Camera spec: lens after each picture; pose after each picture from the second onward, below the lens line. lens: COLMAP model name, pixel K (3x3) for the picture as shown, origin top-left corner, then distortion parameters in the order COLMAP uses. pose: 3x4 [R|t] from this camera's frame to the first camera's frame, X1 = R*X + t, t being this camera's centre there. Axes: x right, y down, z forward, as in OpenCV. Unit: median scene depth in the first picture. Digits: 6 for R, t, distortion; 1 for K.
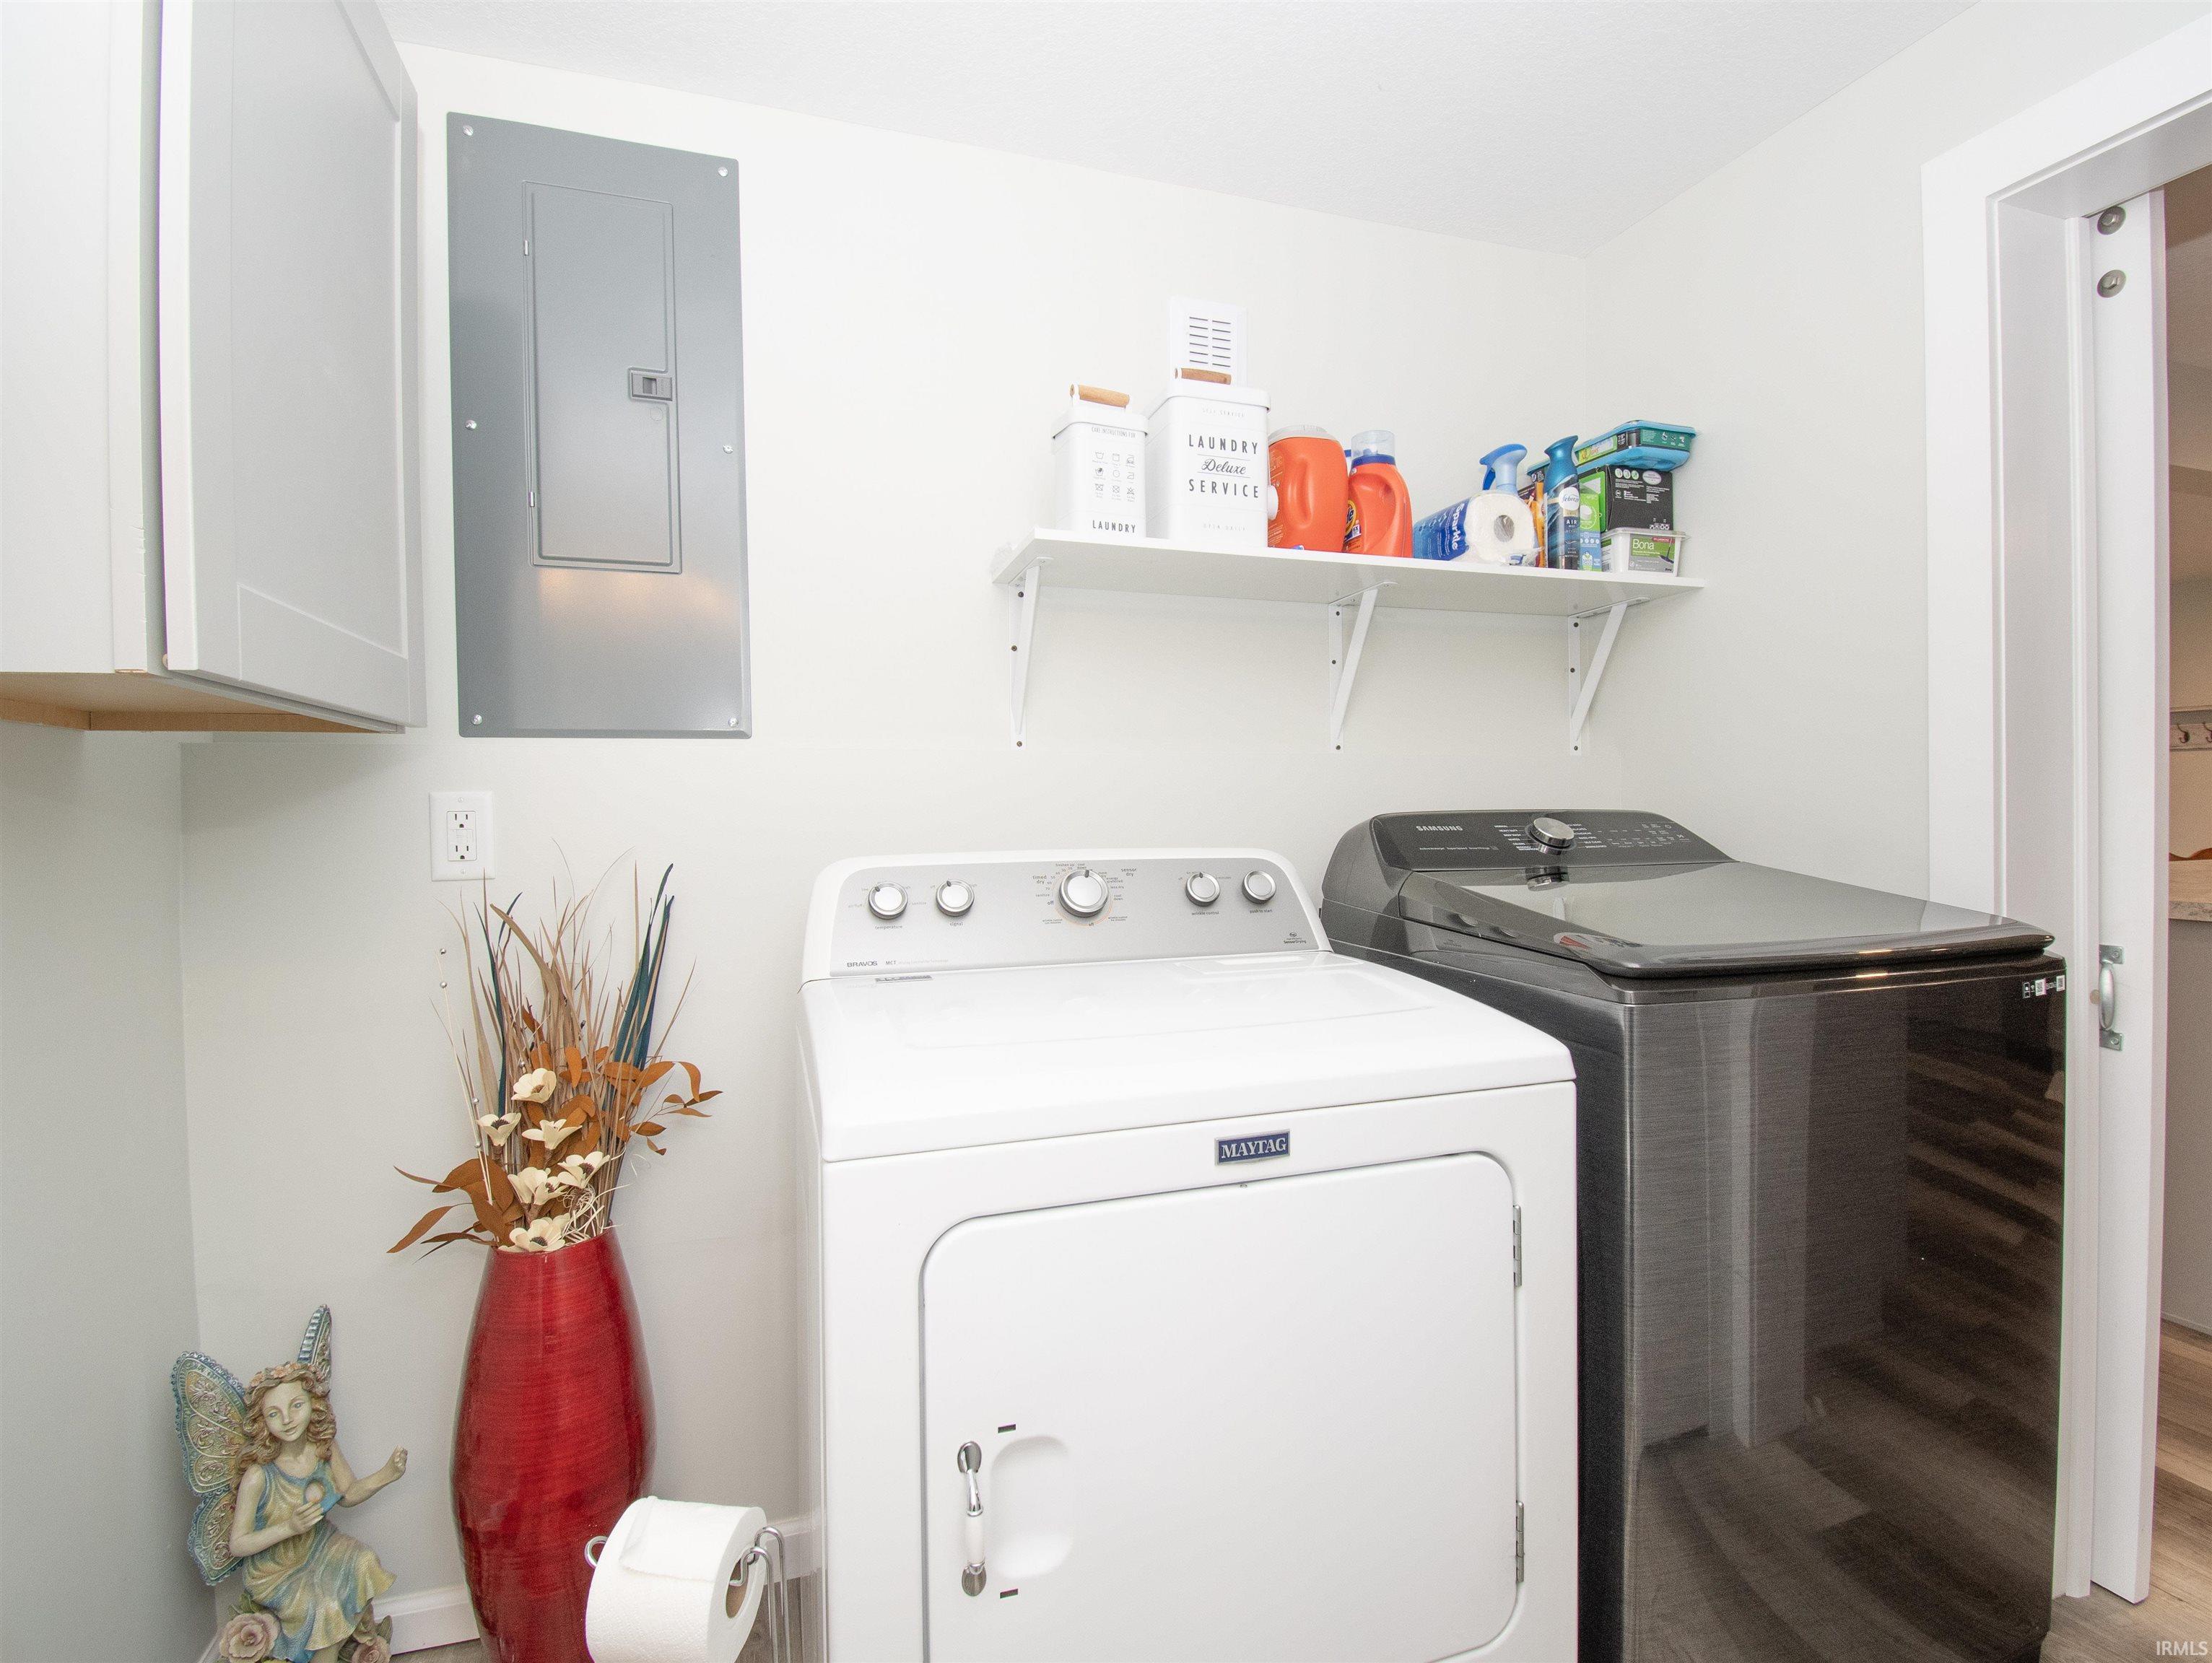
lens RADIAL K [[1102.5, 0, 1106.0], [0, 1102.5, 831.5], [0, 0, 1]] dist [-0.000471, -0.000105]
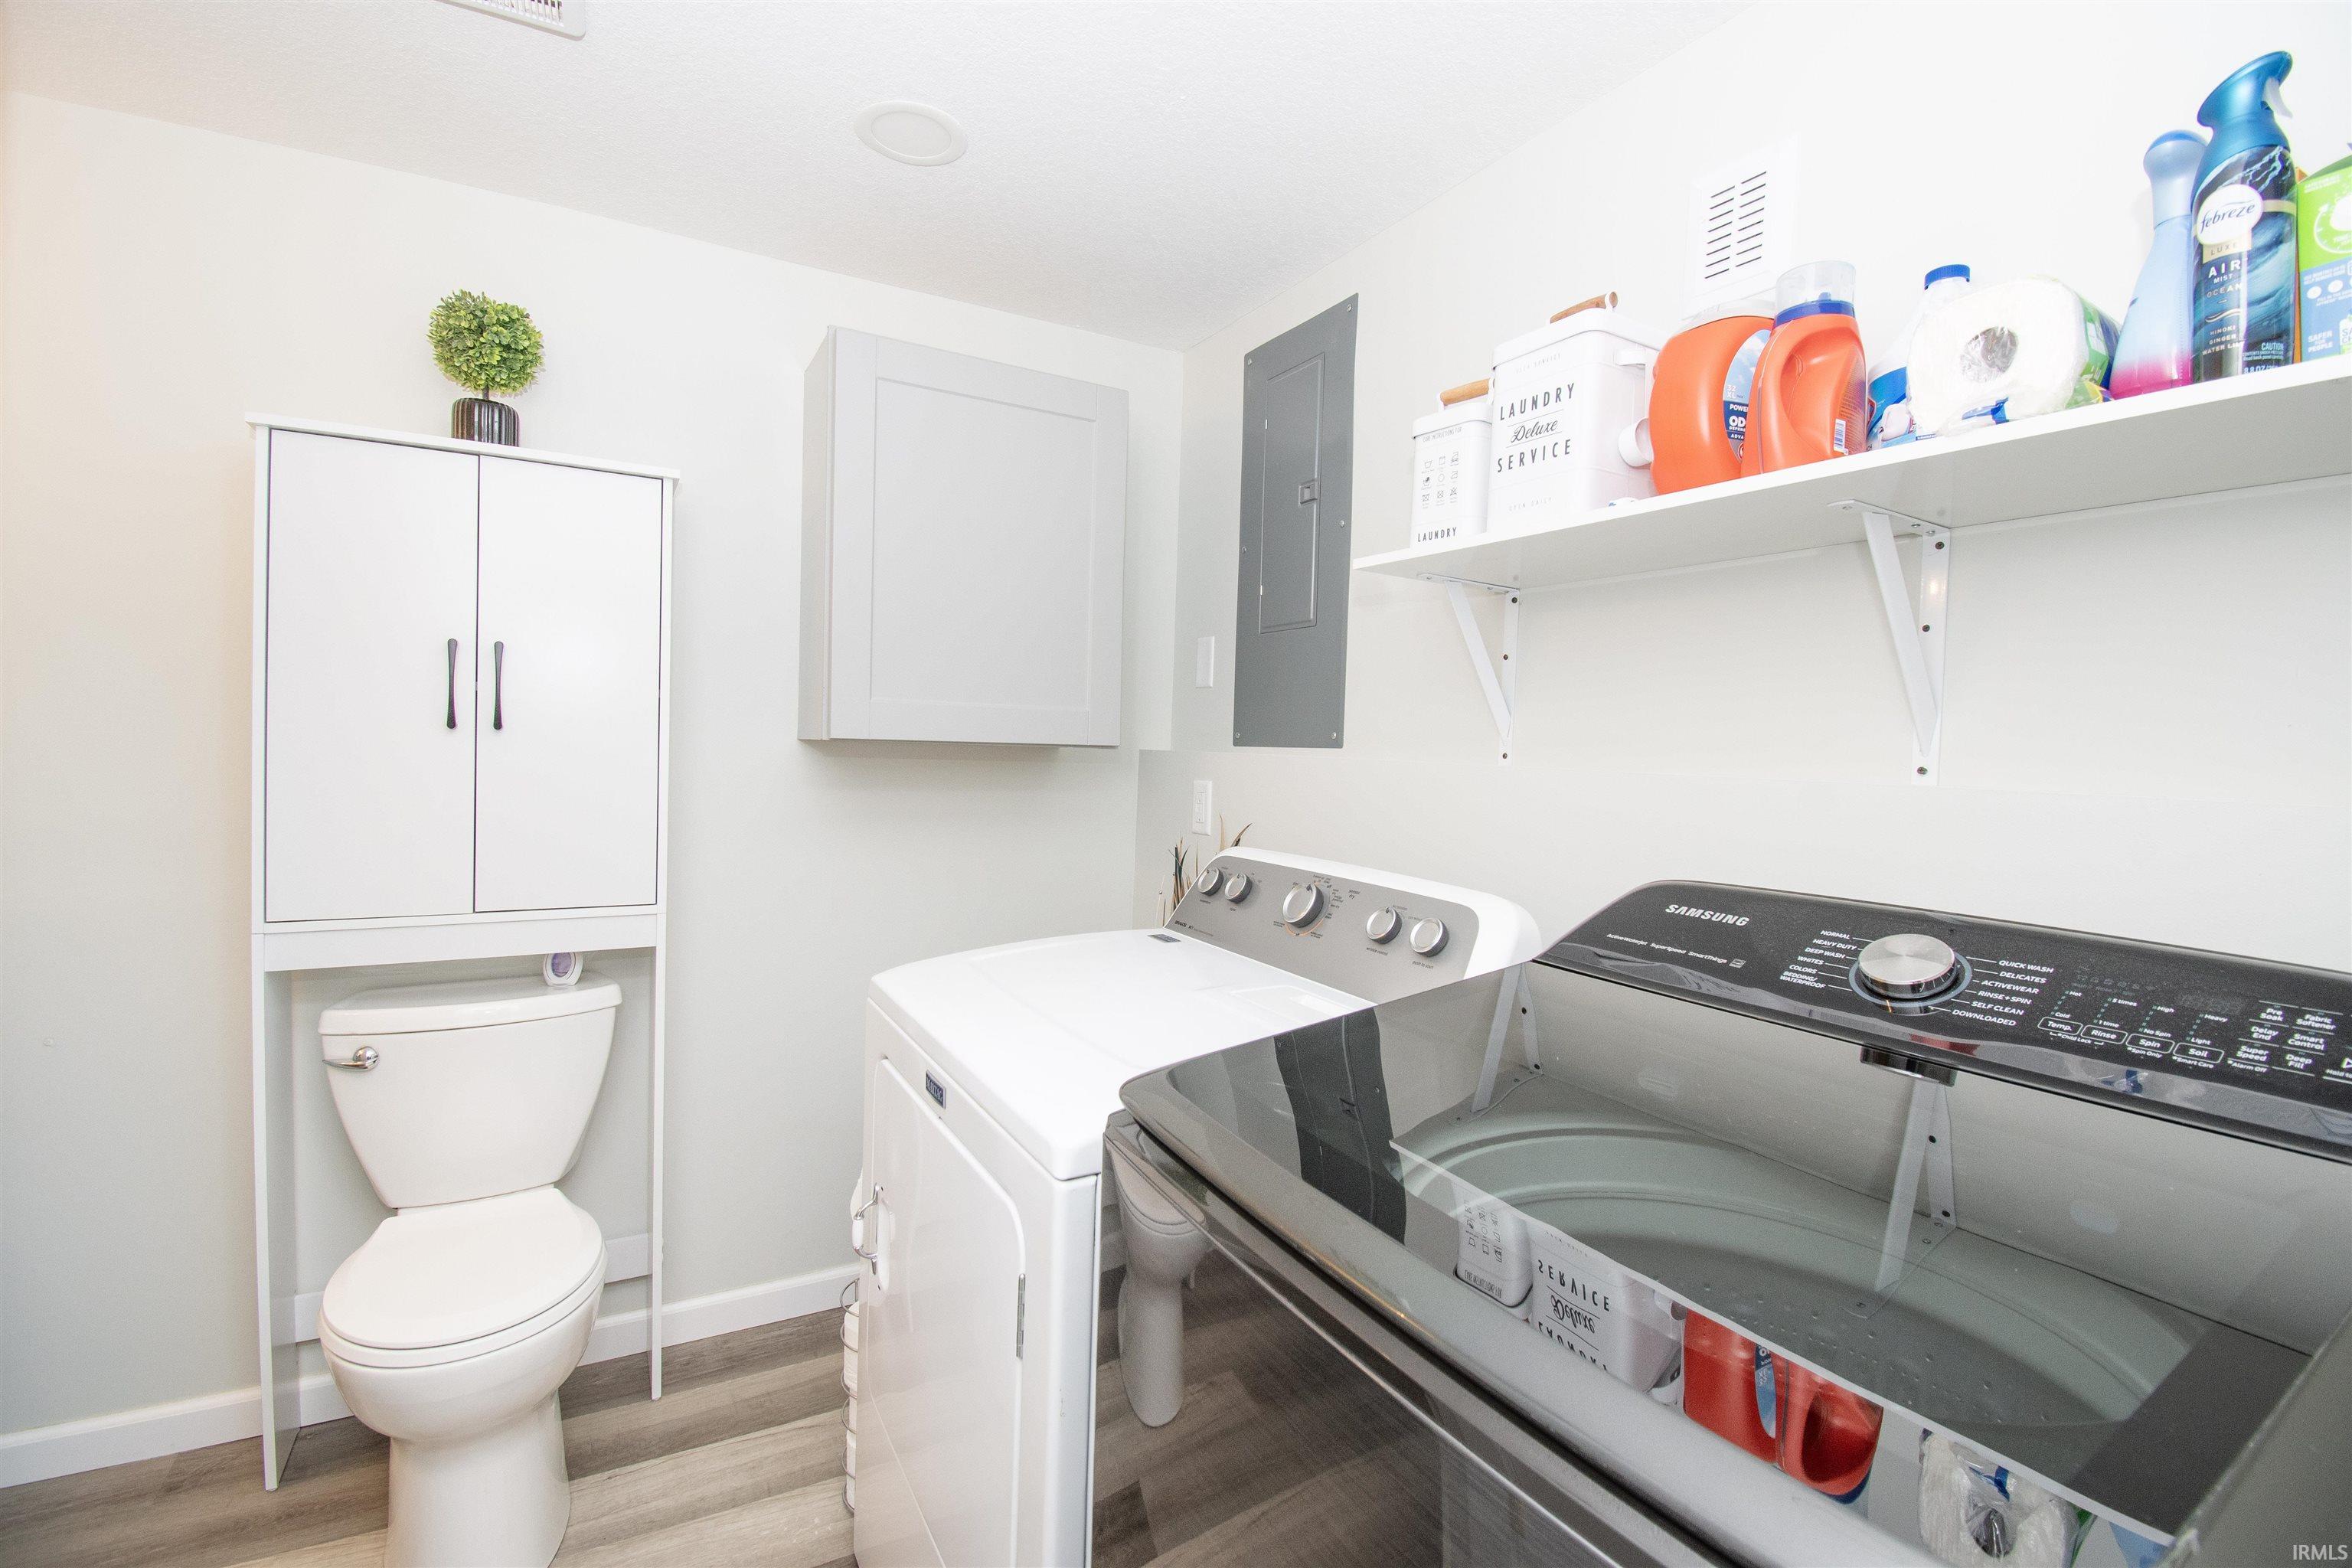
lens RADIAL K [[1022.7, 0, 1176.0], [0, 1022.7, 784.0], [0, 0, 1]] dist [0.001647, -0.018547]
pose [[0.187178, 0.052390, -0.980928, 0.817360], [-0.058546, 0.997397, 0.042098, -0.083988], [0.980580, 0.049549, 0.189758, 0.606750]]
